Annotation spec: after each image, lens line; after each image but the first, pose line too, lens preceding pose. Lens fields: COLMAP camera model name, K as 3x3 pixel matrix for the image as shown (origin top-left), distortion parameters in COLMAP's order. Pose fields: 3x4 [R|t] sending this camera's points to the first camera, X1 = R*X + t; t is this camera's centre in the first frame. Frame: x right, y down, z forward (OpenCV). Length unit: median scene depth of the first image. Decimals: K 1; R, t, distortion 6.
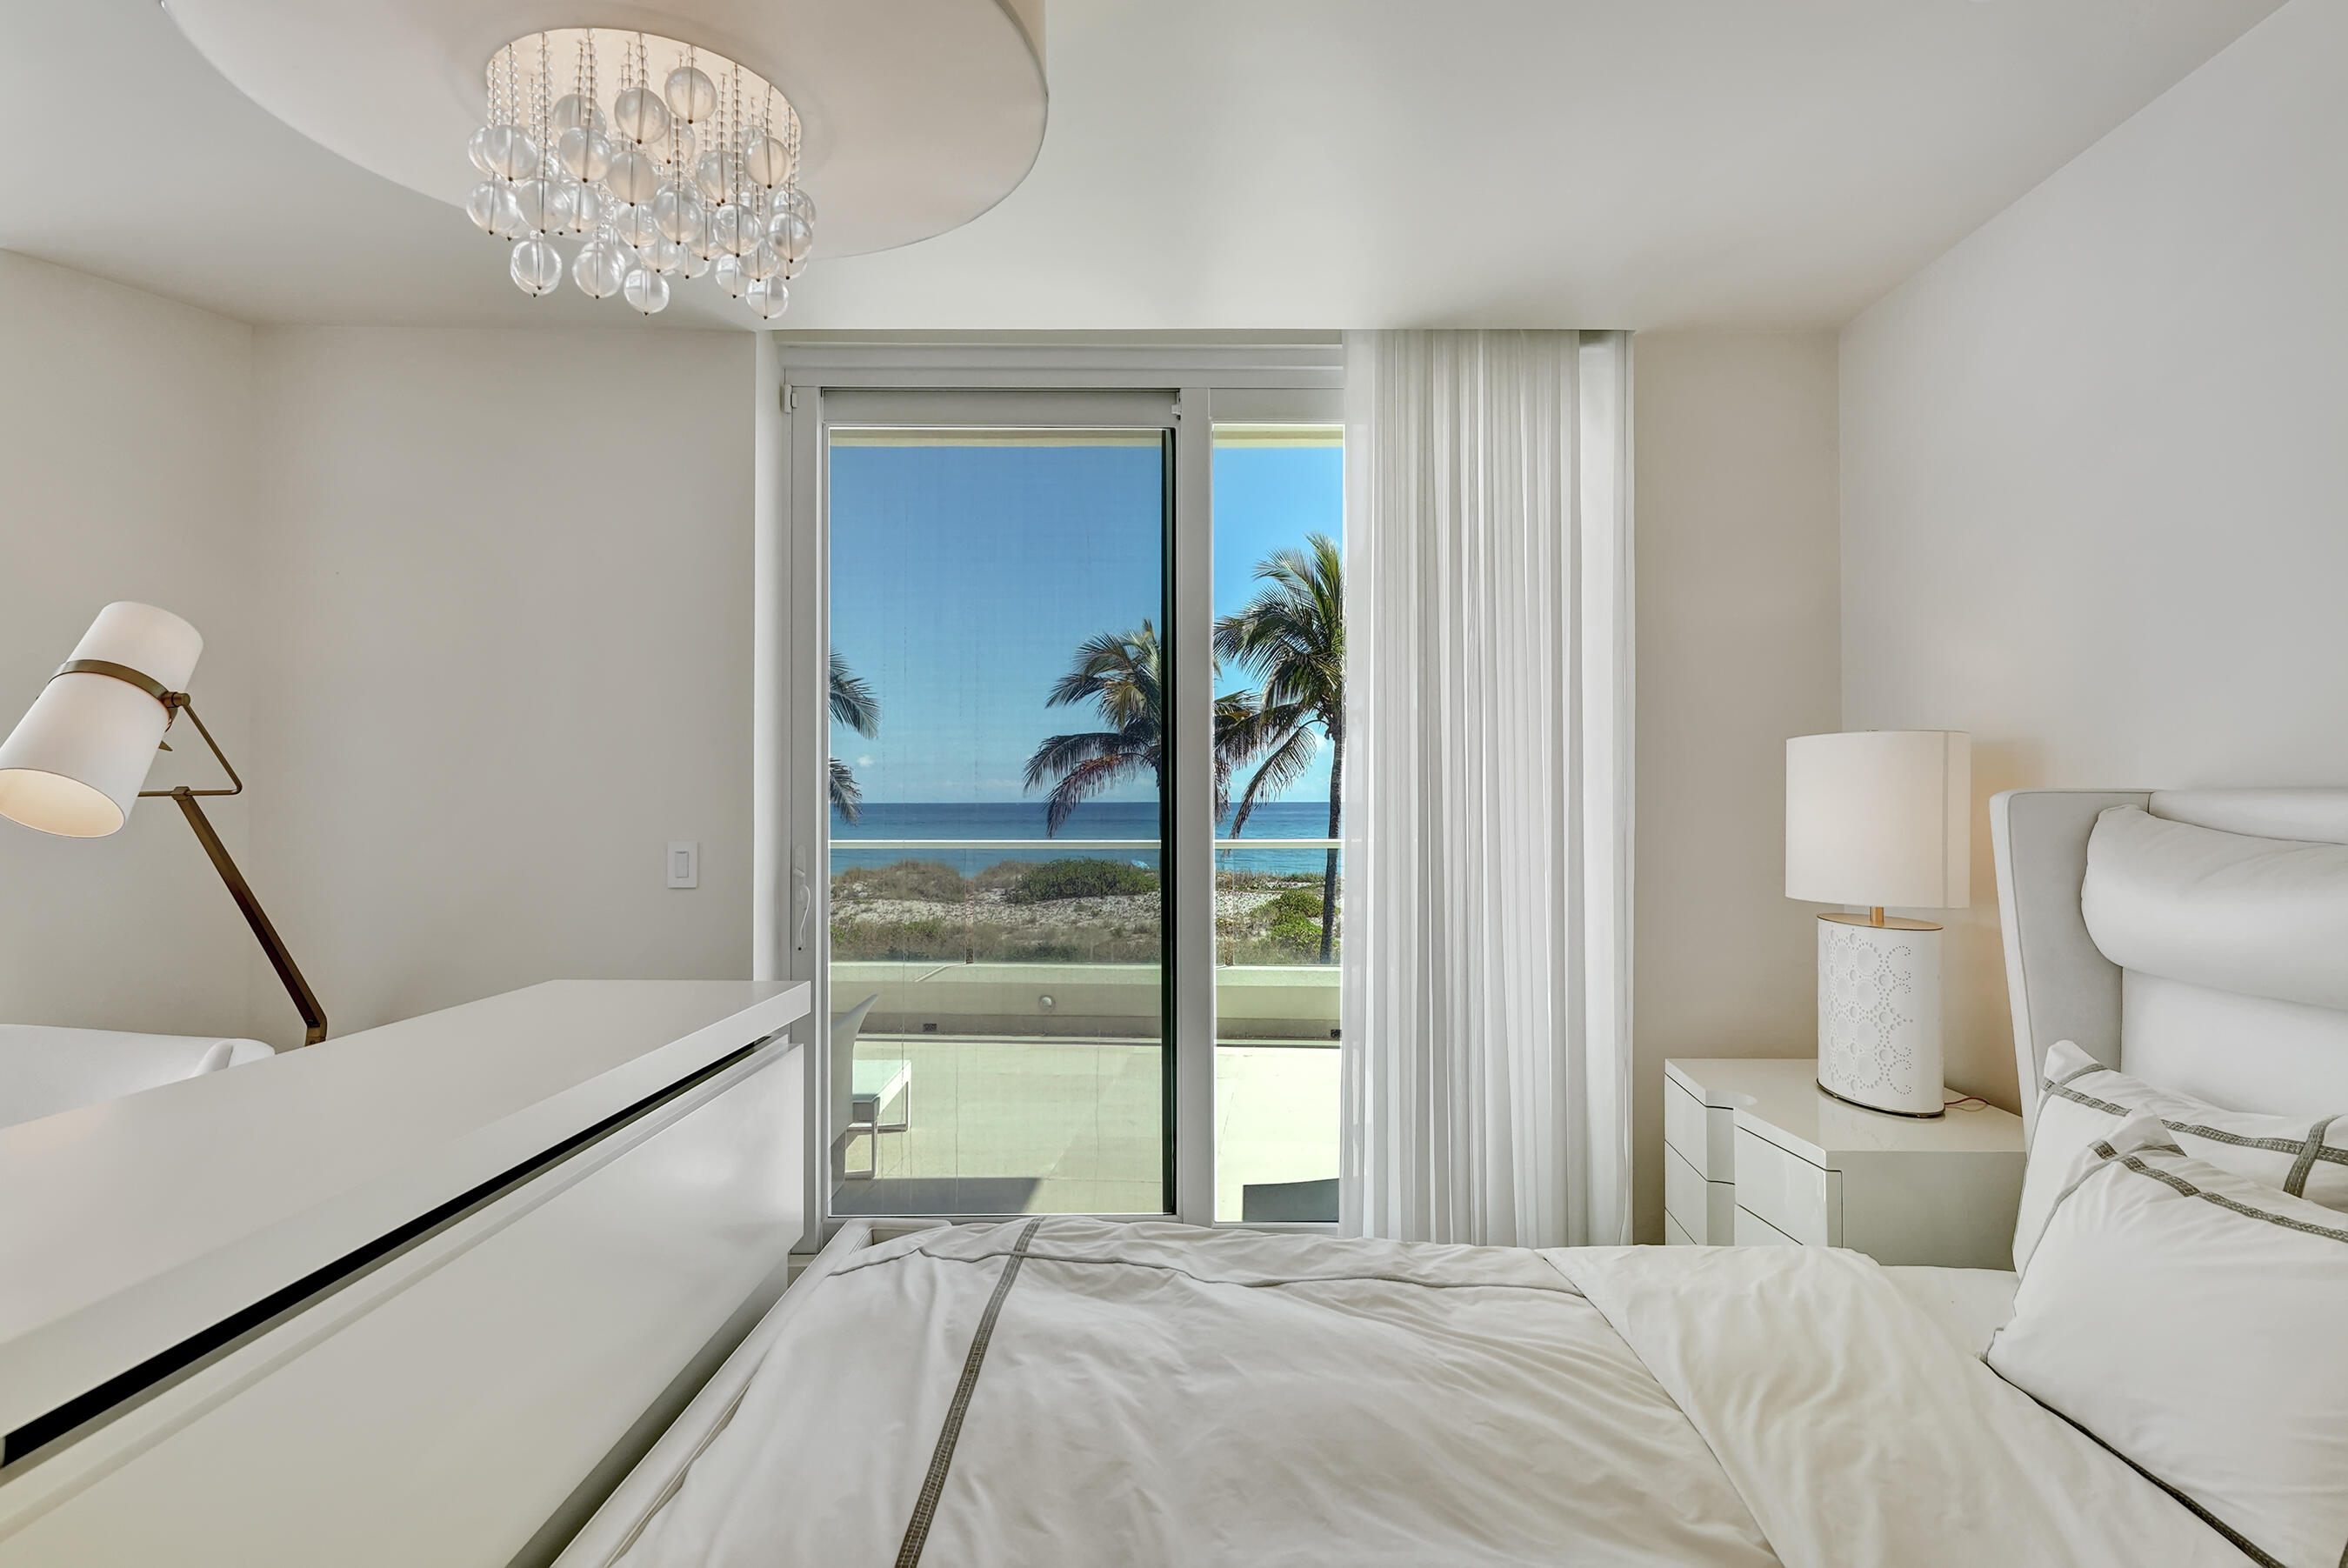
lens RADIAL K [[1286.9, 0, 1178.3], [0, 1286.9, 799.5], [0, 0, 1]] dist [-0.004579, 0.003468]
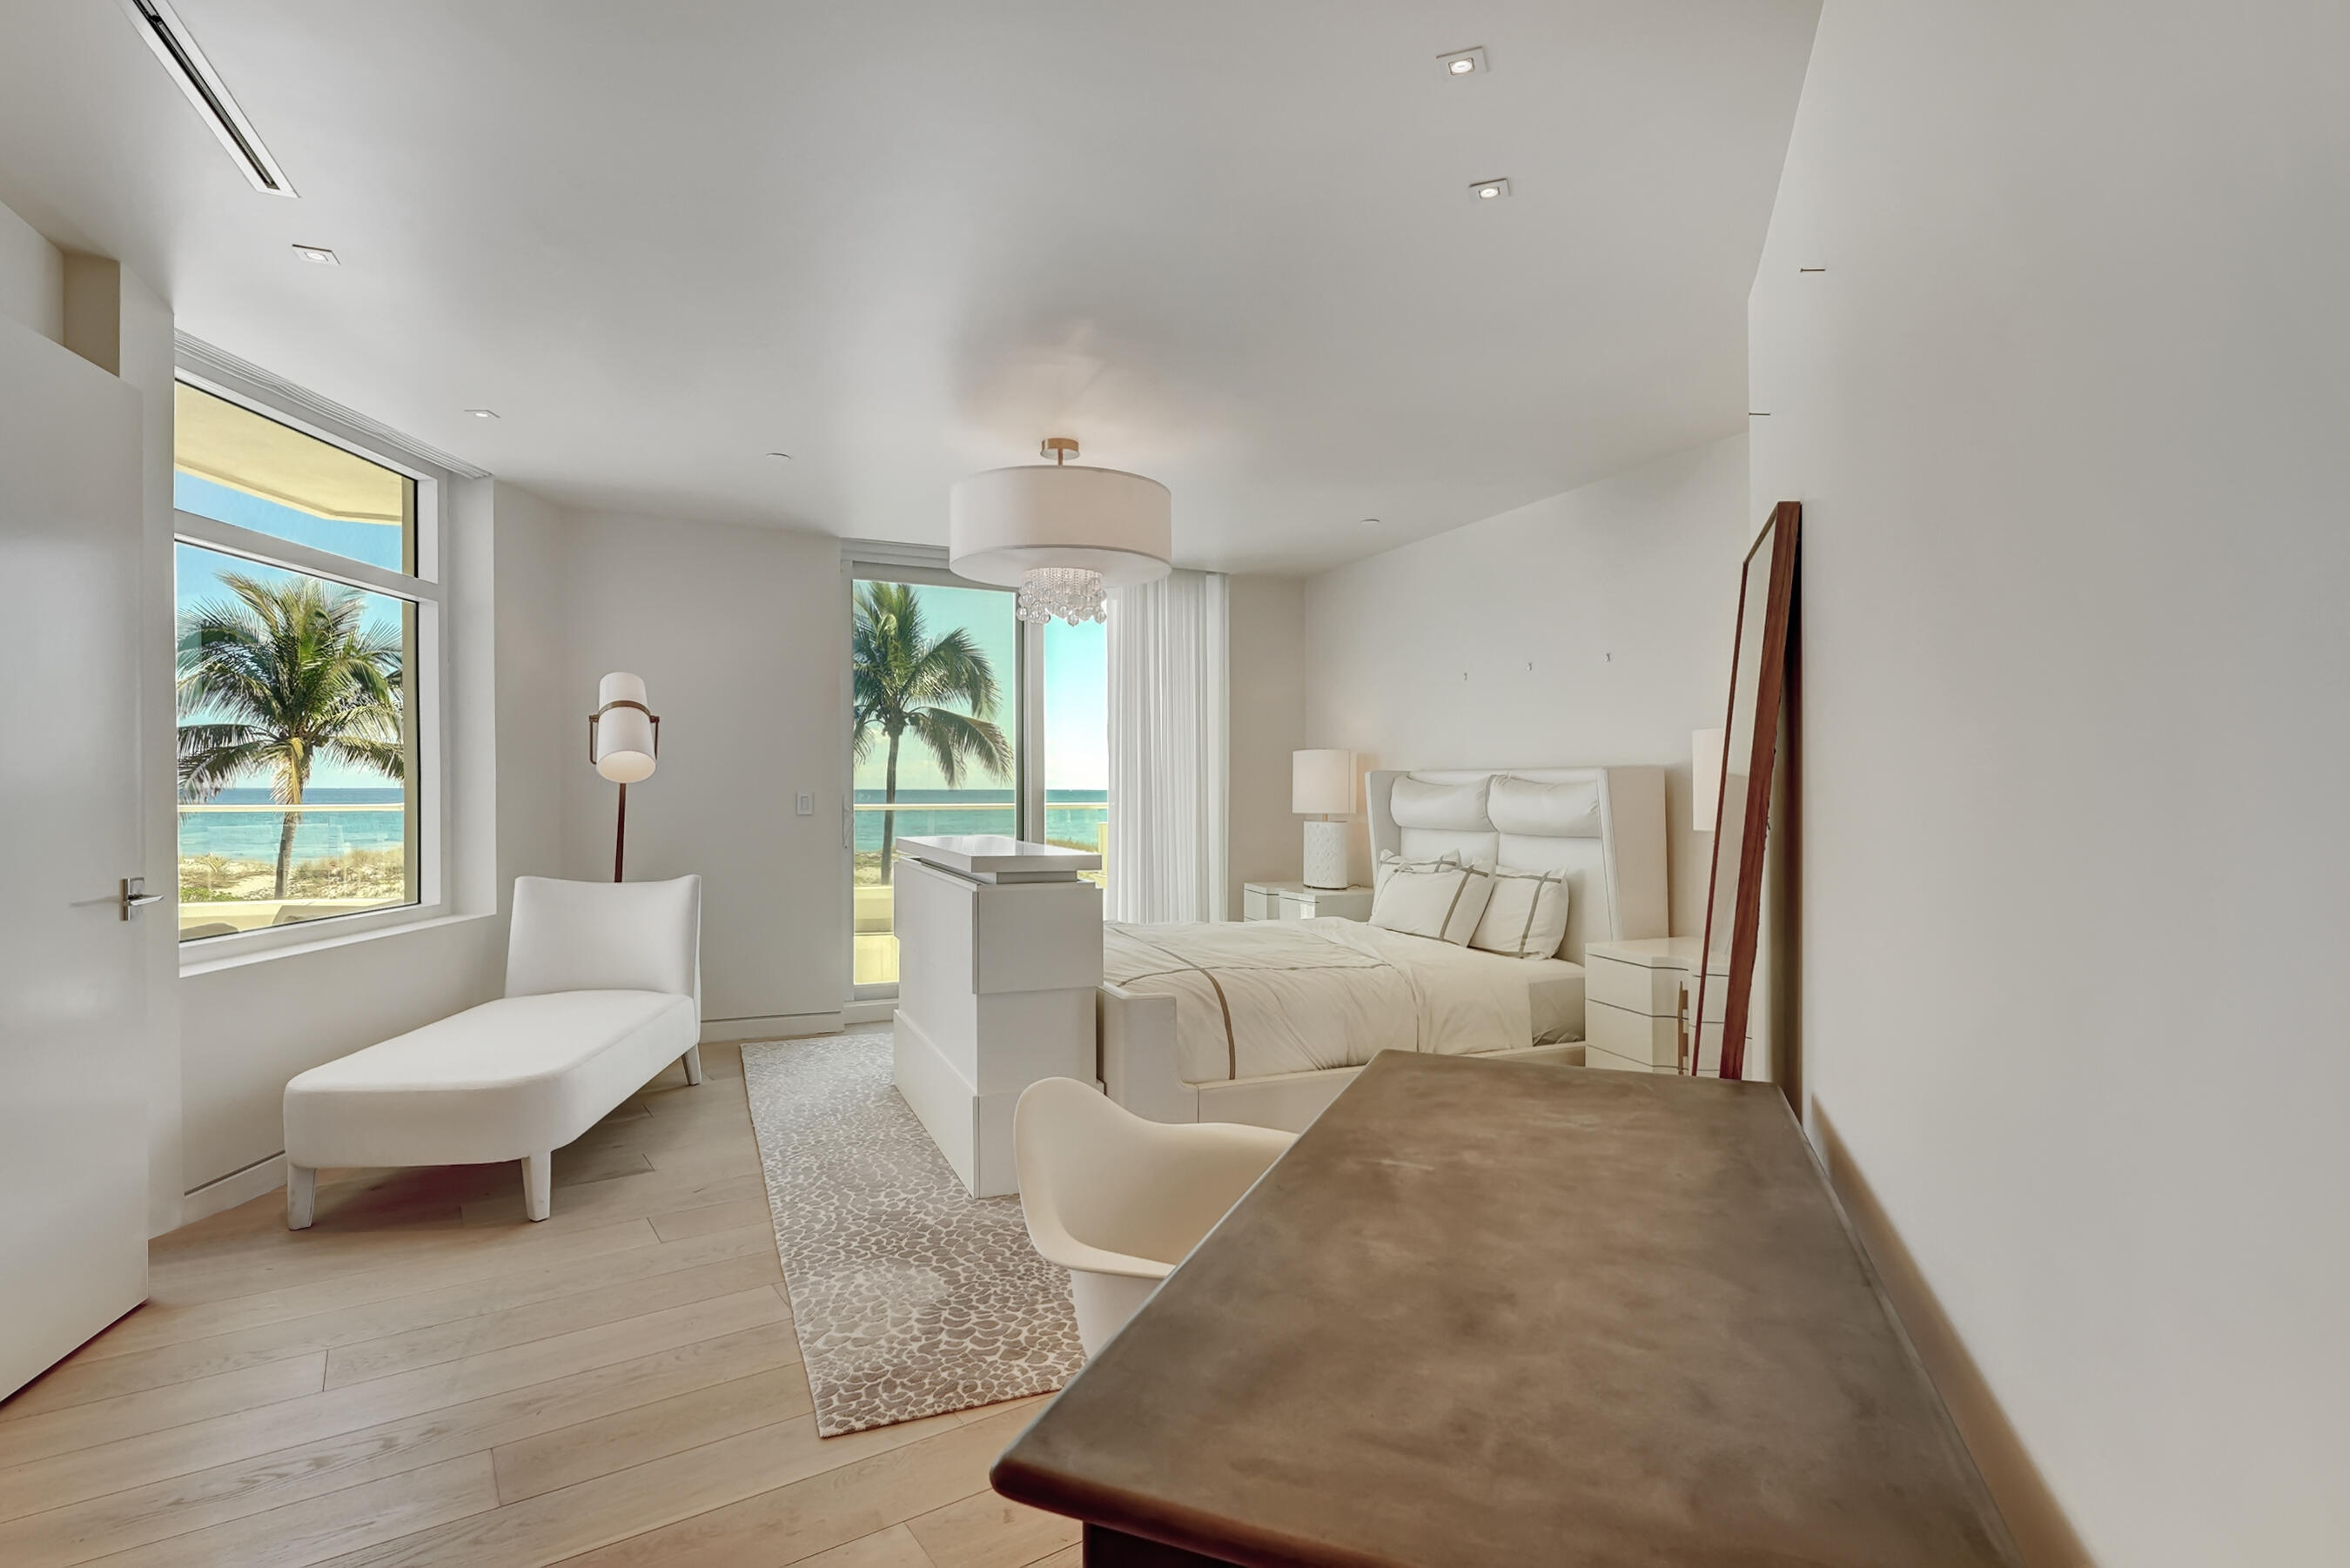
lens RADIAL K [[1138.3, 0, 1174.9], [0, 1138.3, 783.0], [0, 0, 1]] dist [-0.024570, -0.001081]
pose [[0.908325, 0.007657, 0.418195, -0.778835], [-0.005519, 0.999965, -0.006322, 0.037003], [-0.418228, 0.003434, 0.908335, -1.084805]]
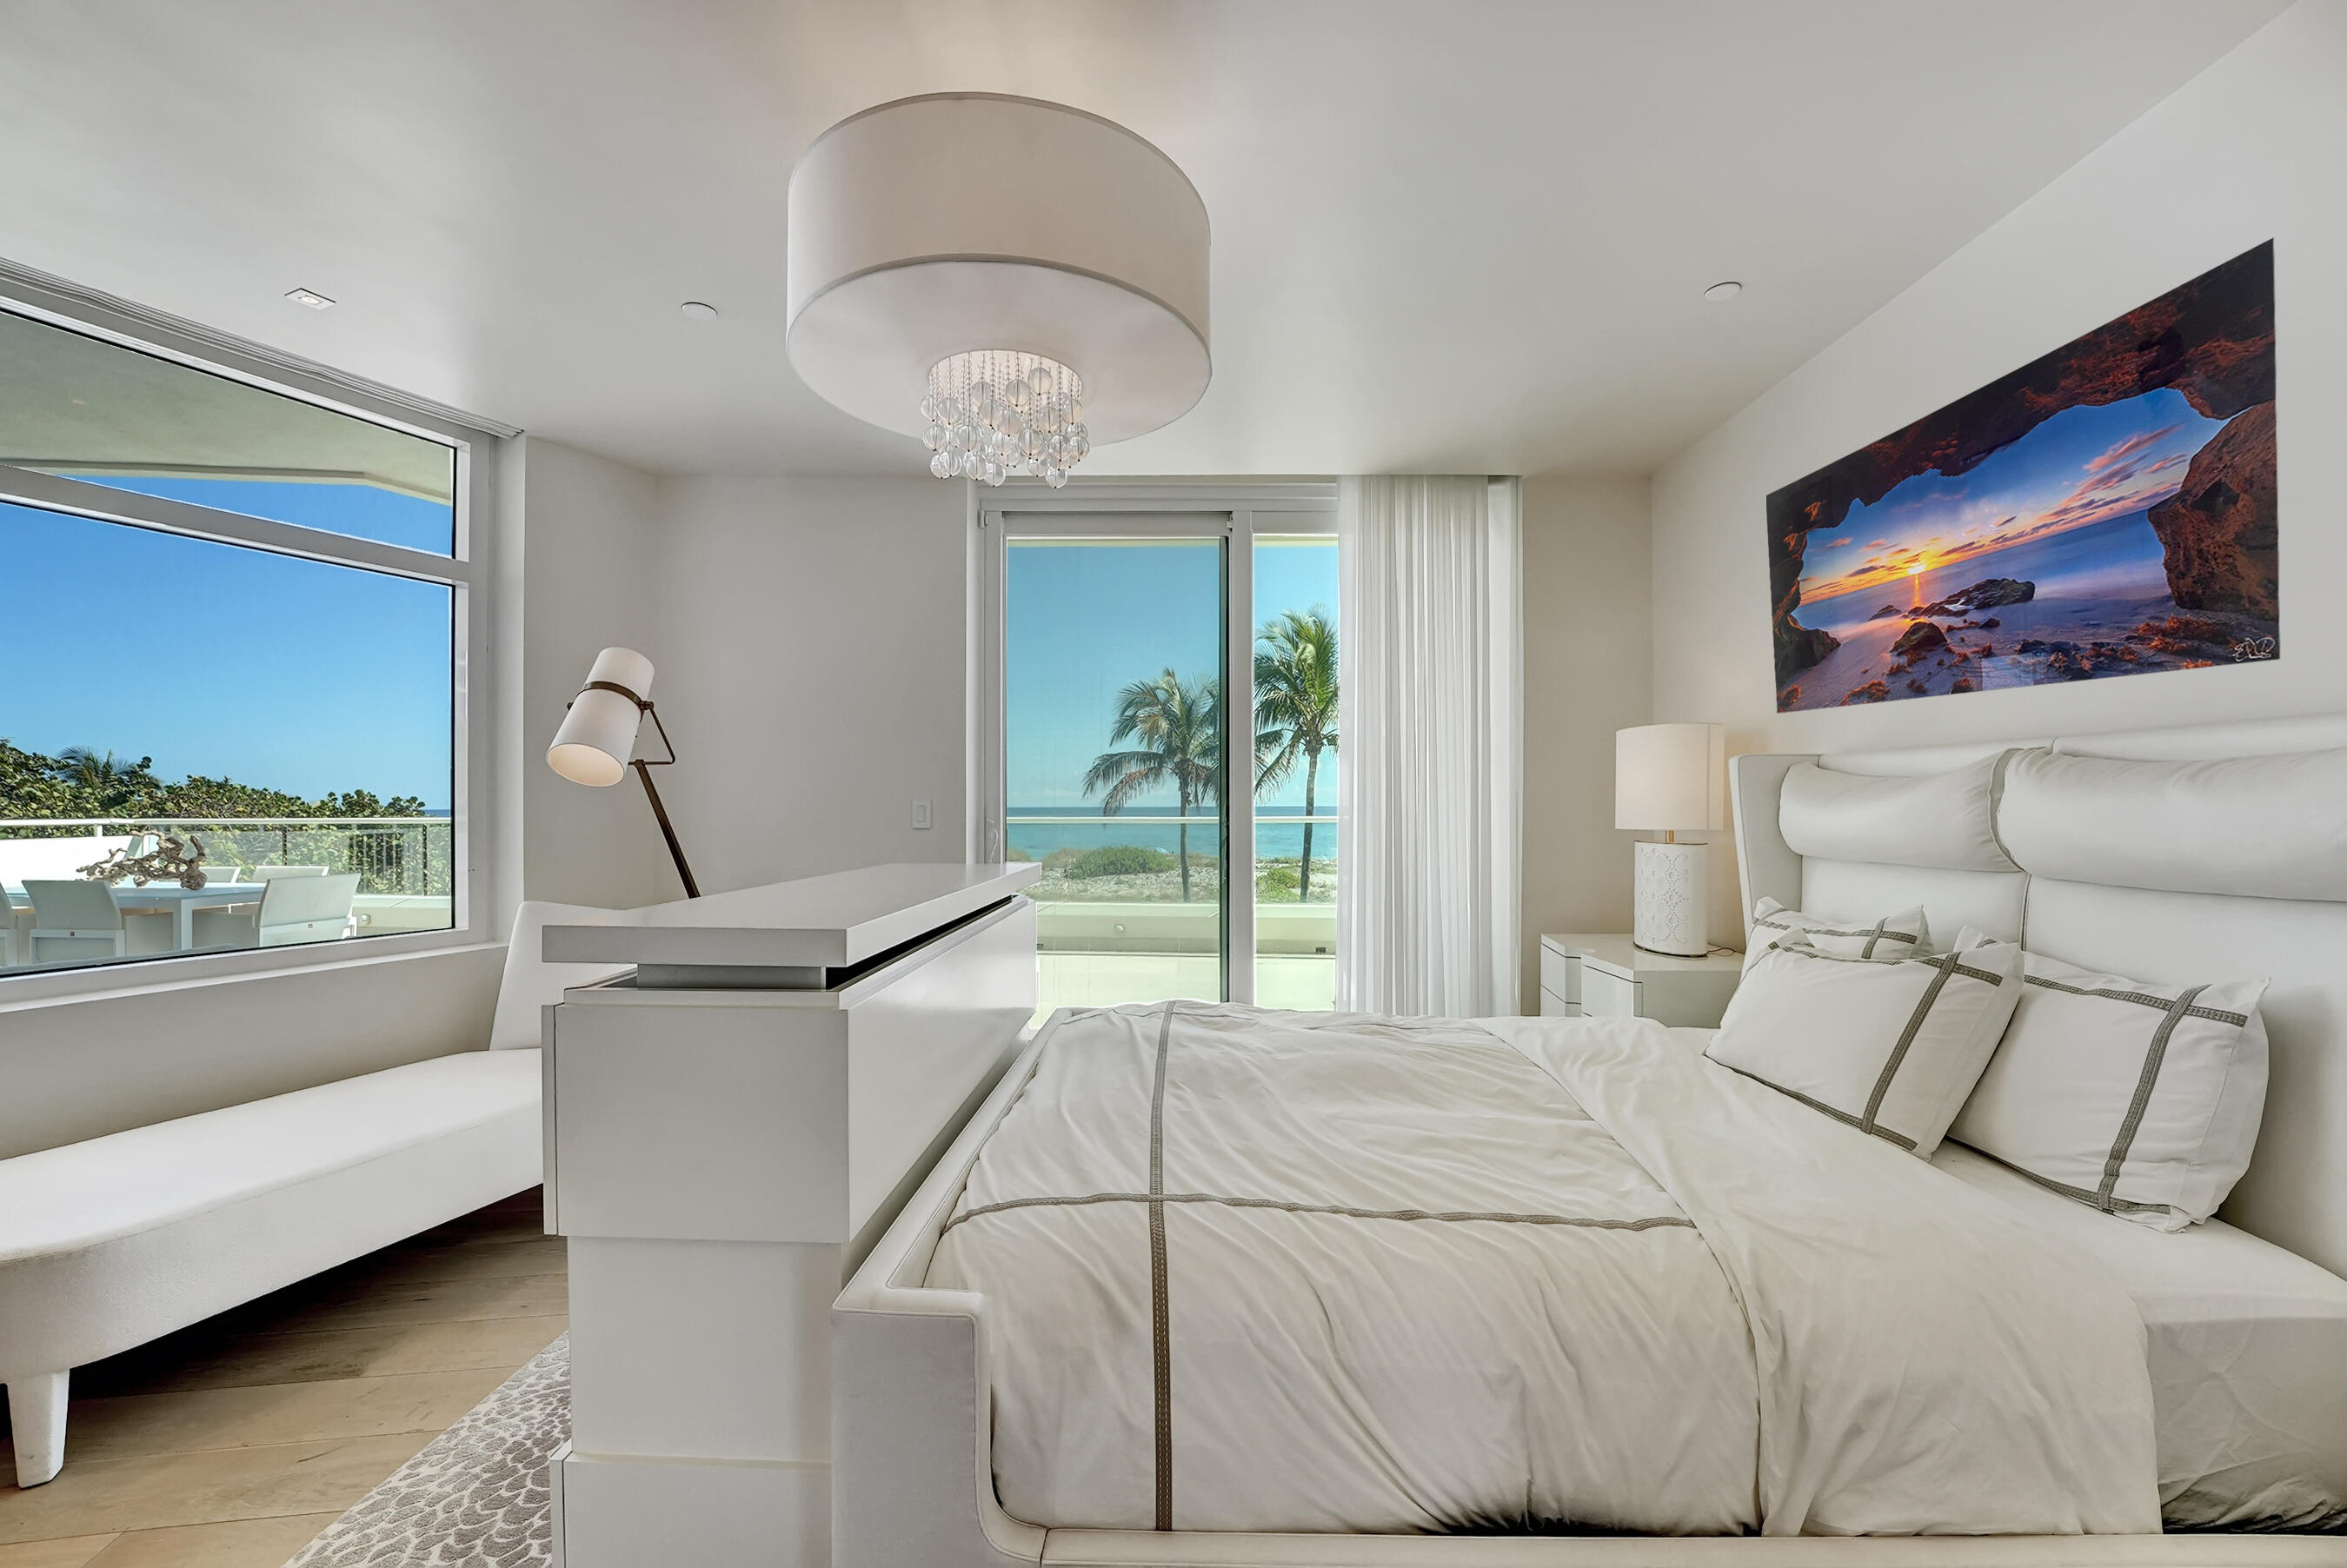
lens RADIAL K [[963.7, 0, 1179.6], [0, 963.7, 811.6], [0, 0, 1]] dist [-0.029428, 0.001655]
pose [[0.999966, 0.000235, -0.008251, -0.074584], [-0.000189, 0.999985, 0.005544, 0.053889], [0.008252, -0.005542, 0.999951, -0.237935]]
